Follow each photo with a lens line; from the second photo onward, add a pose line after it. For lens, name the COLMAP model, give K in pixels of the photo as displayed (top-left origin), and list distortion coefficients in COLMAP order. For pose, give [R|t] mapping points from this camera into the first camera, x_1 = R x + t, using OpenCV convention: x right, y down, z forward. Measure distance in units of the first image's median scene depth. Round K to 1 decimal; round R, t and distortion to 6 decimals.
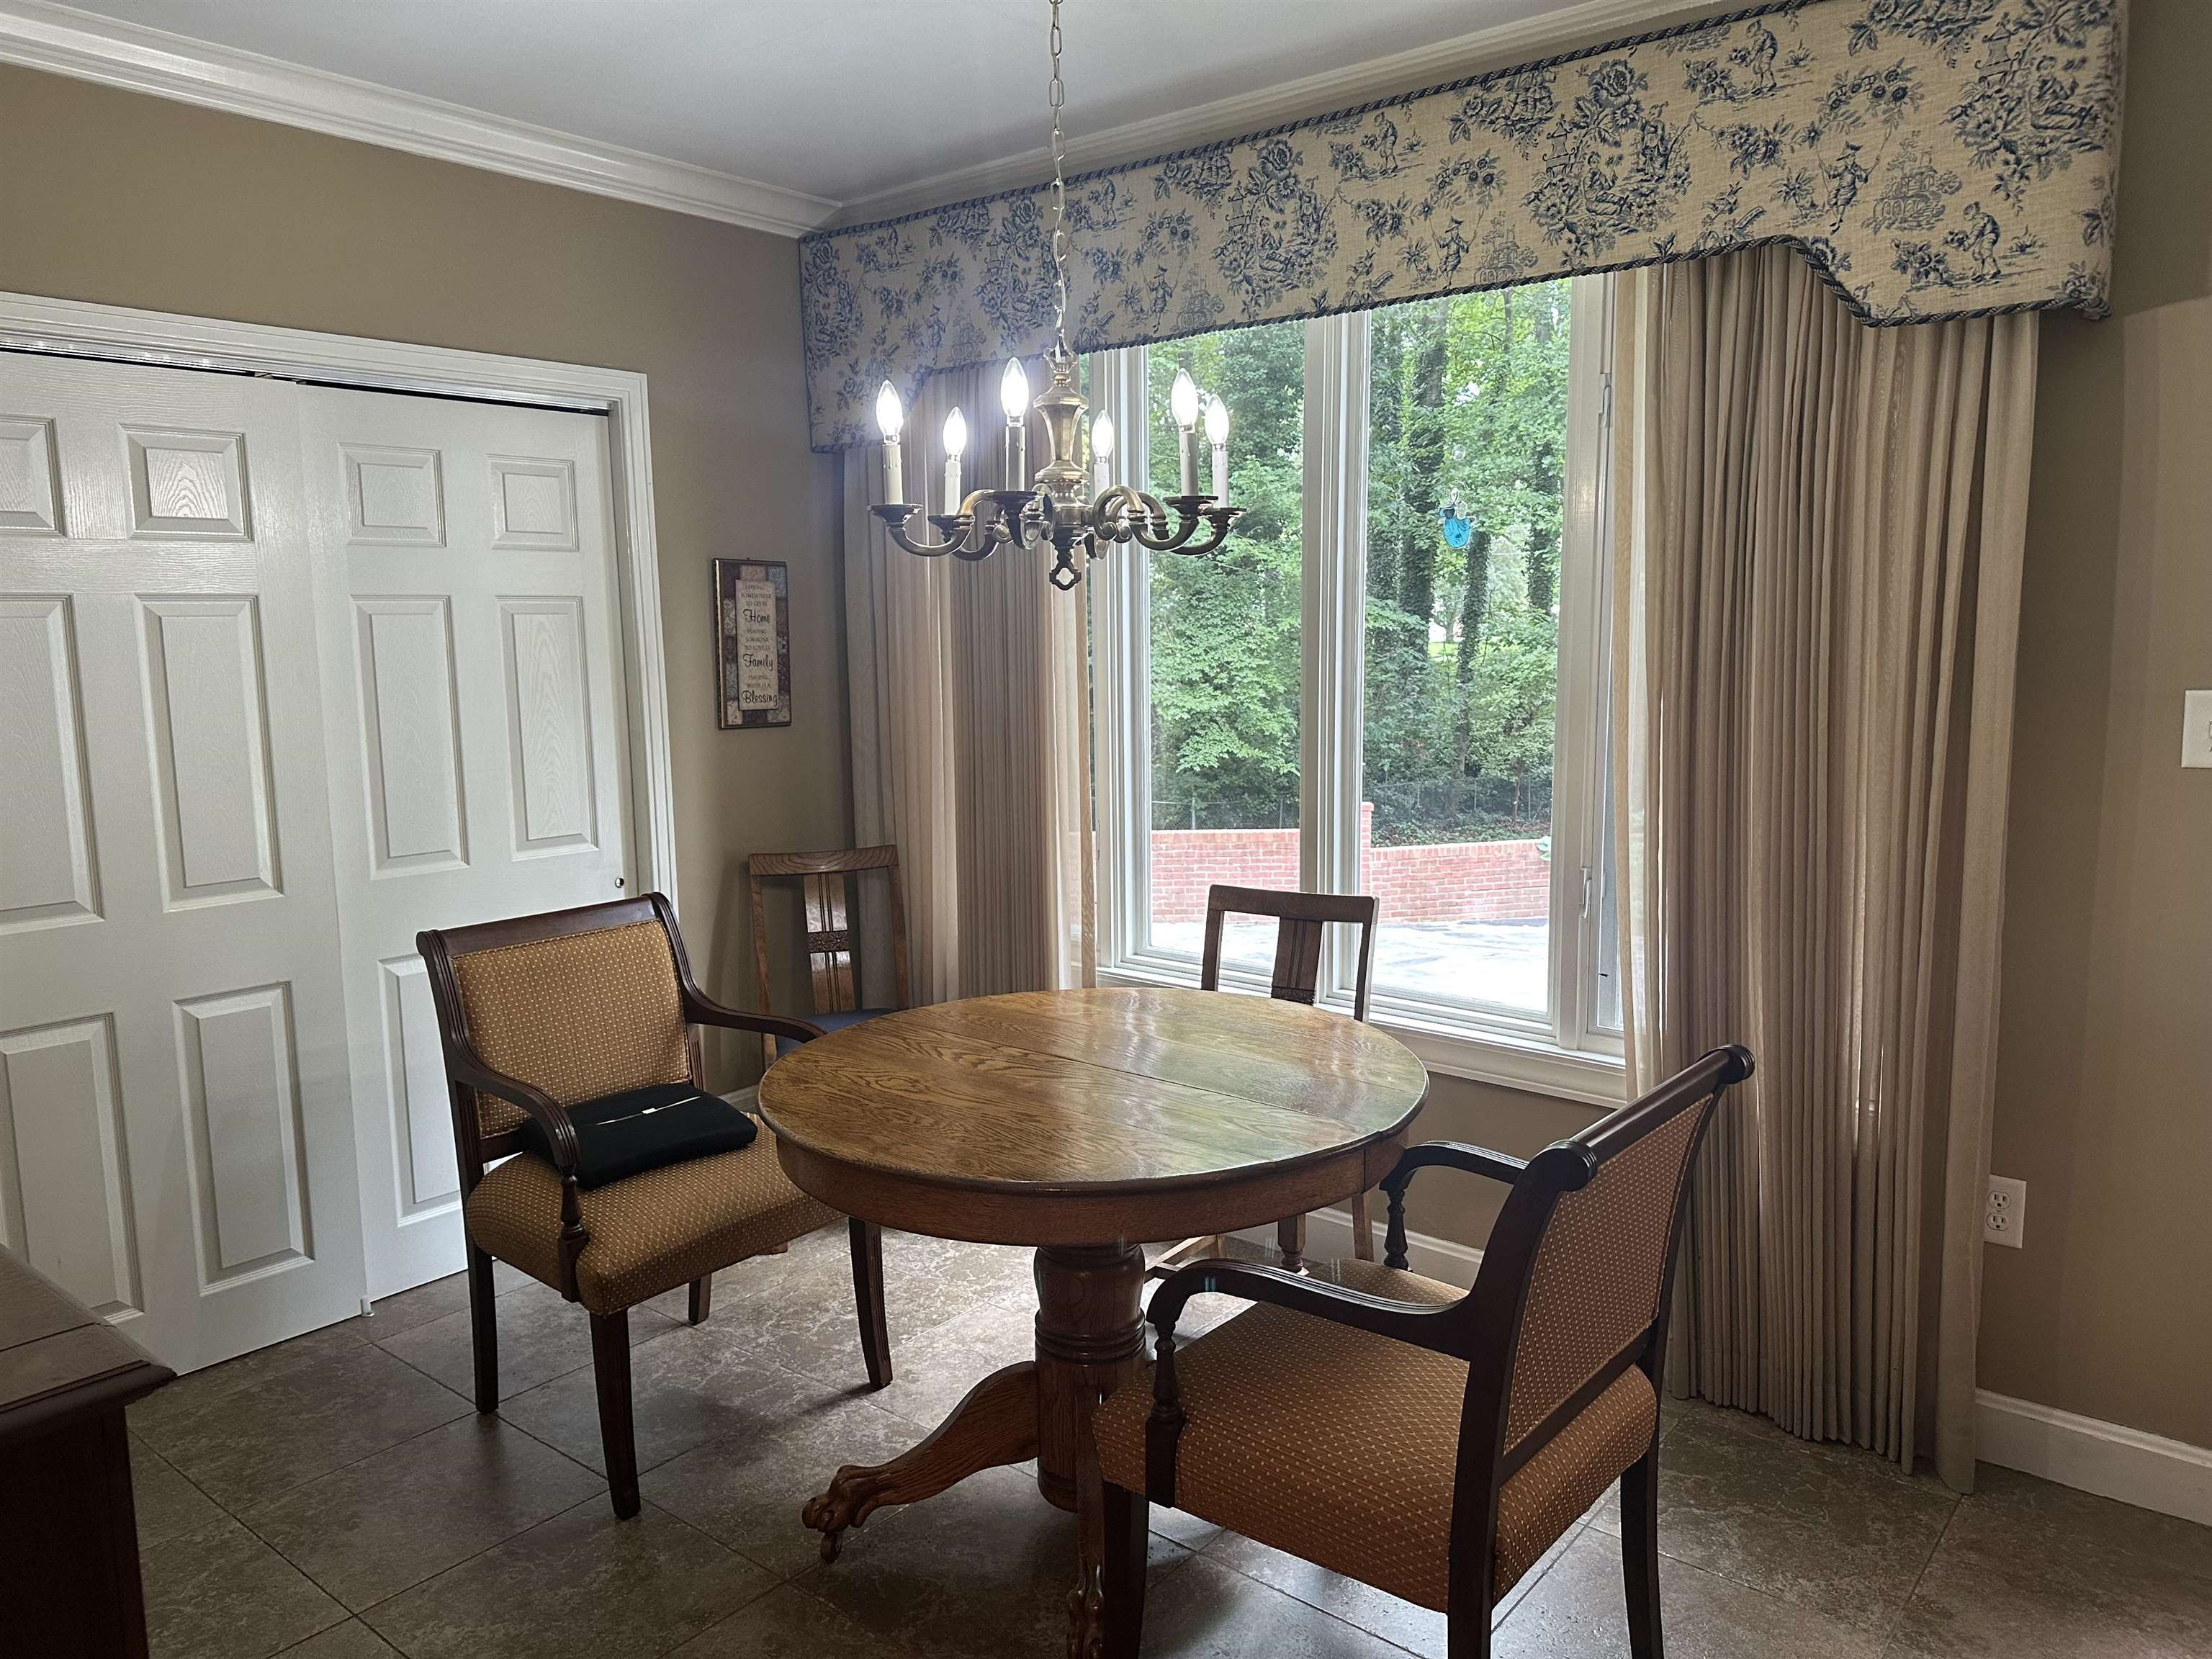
lens RADIAL K [[1595.0, 0, 1142.1], [0, 1595.0, 842.7], [0, 0, 1]] dist [0.112102, -0.116422]
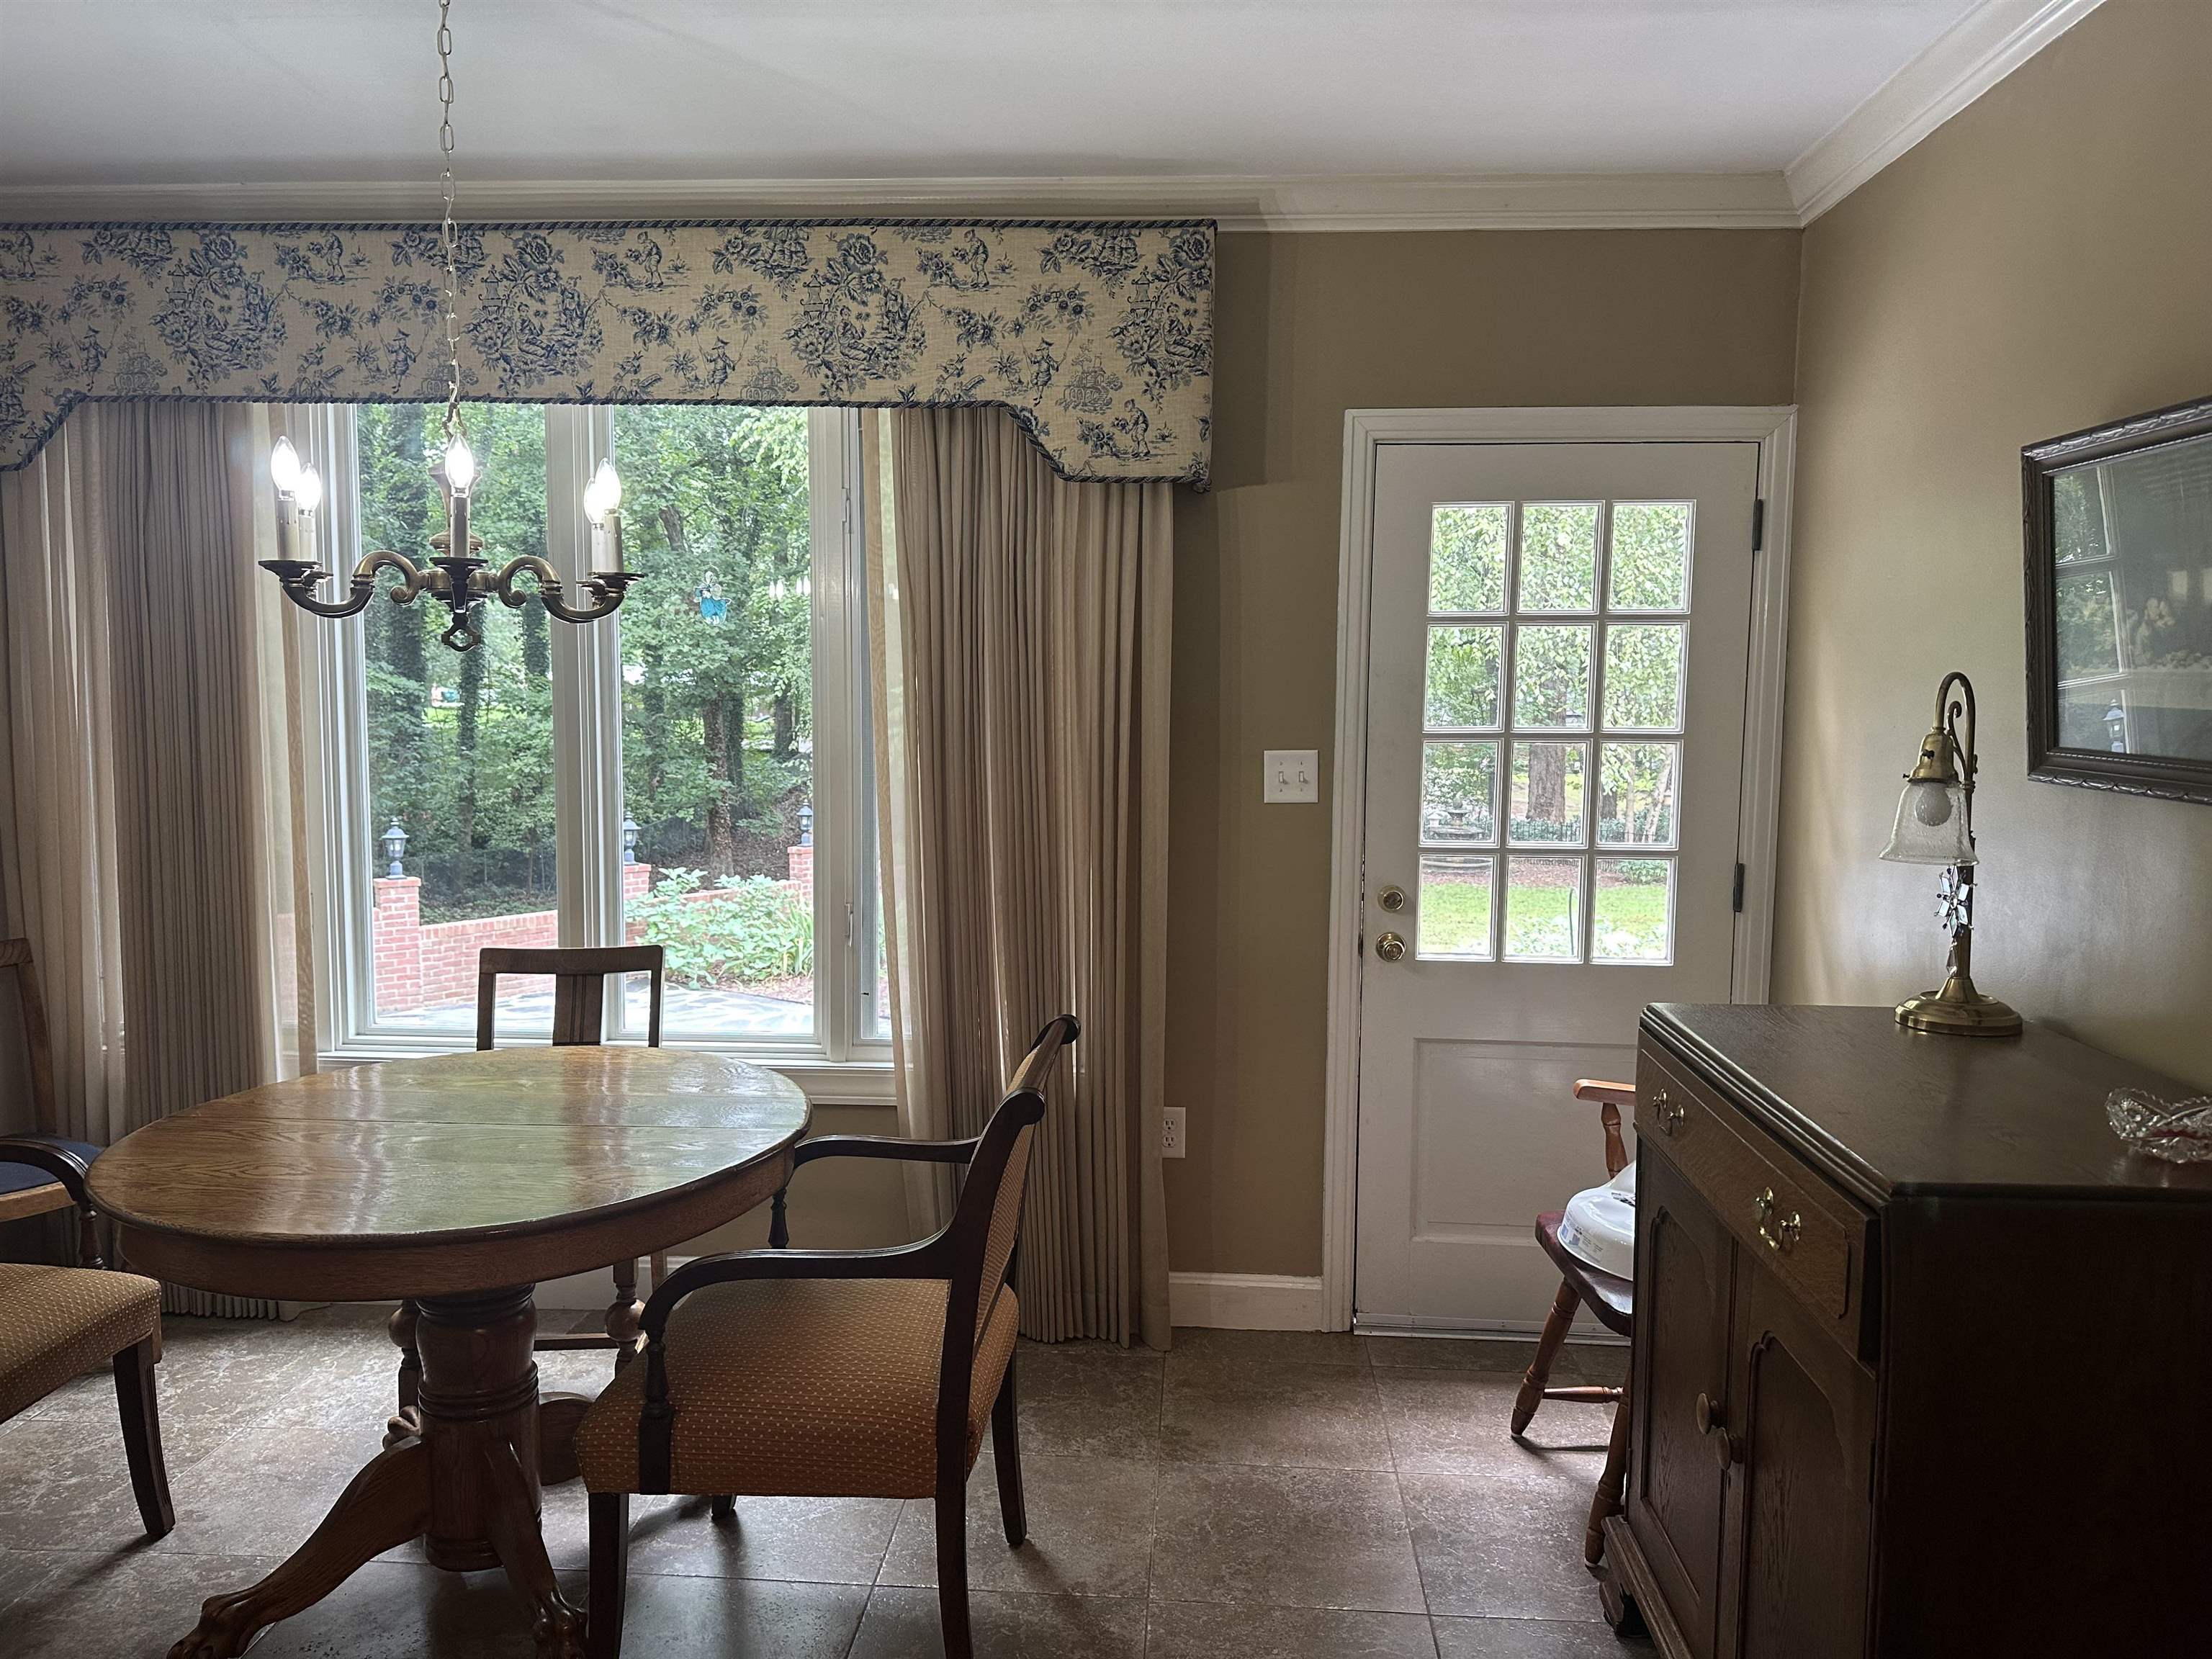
lens RADIAL K [[1595.0, 0, 1142.1], [0, 1595.0, 842.7], [0, 0, 1]] dist [0.112102, -0.116422]
pose [[0.810226, -0.038800, 0.584832, -0.241552], [0.063919, 0.997705, -0.022361, 0.010768], [-0.582622, 0.055499, 0.810846, -0.069926]]
